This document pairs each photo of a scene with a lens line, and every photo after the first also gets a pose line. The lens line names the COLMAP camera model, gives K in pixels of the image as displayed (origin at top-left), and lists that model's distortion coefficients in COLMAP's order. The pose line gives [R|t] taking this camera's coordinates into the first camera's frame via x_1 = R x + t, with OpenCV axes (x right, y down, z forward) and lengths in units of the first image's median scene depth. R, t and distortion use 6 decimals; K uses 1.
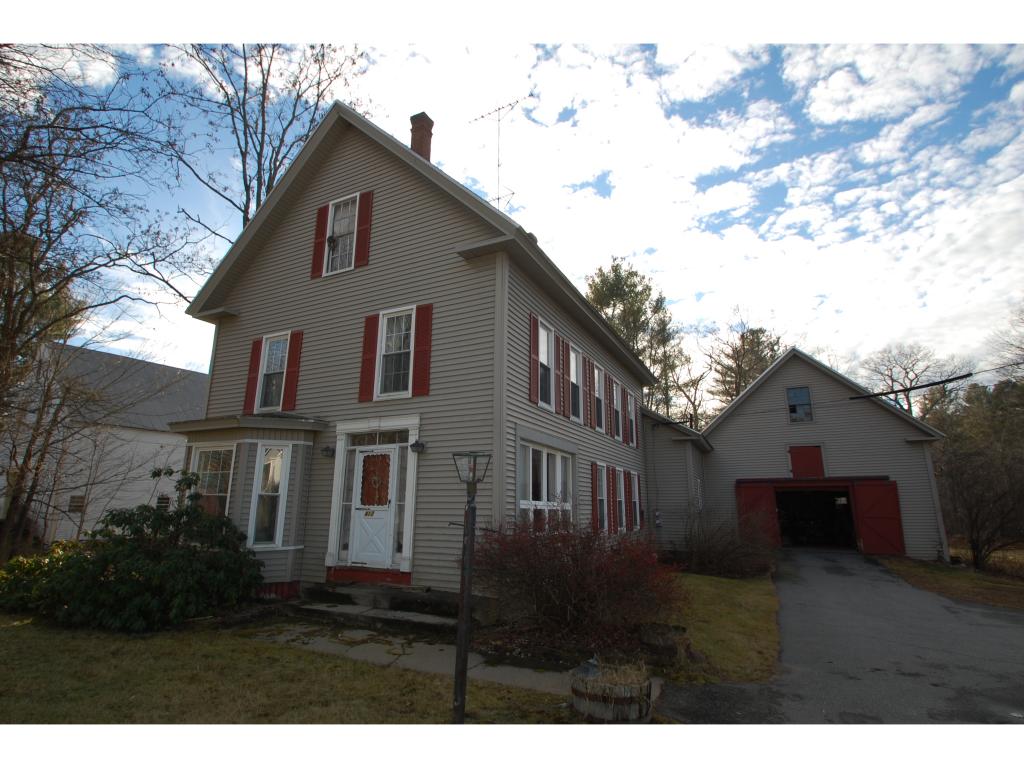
lens RADIAL K [[529.8, 0, 509.9], [0, 529.8, 388.7], [0, 0, 1]] dist [-0.005257, -0.001023]
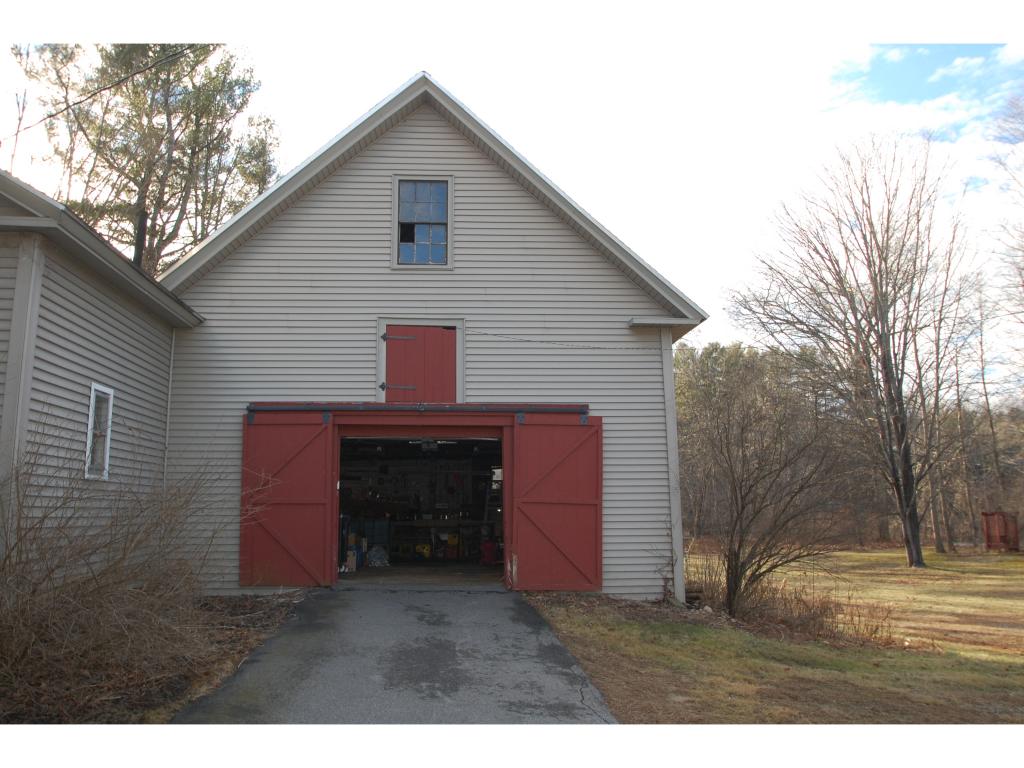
lens RADIAL K [[834.1, 0, 509.2], [0, 834.1, 382.3], [0, 0, 1]] dist [-0.009085, -0.000830]
pose [[0.859901, 0.075199, 0.504891, 0.311758], [-0.112231, 0.992739, 0.043285, 0.119607], [-0.497970, -0.093885, 0.862097, 0.439373]]
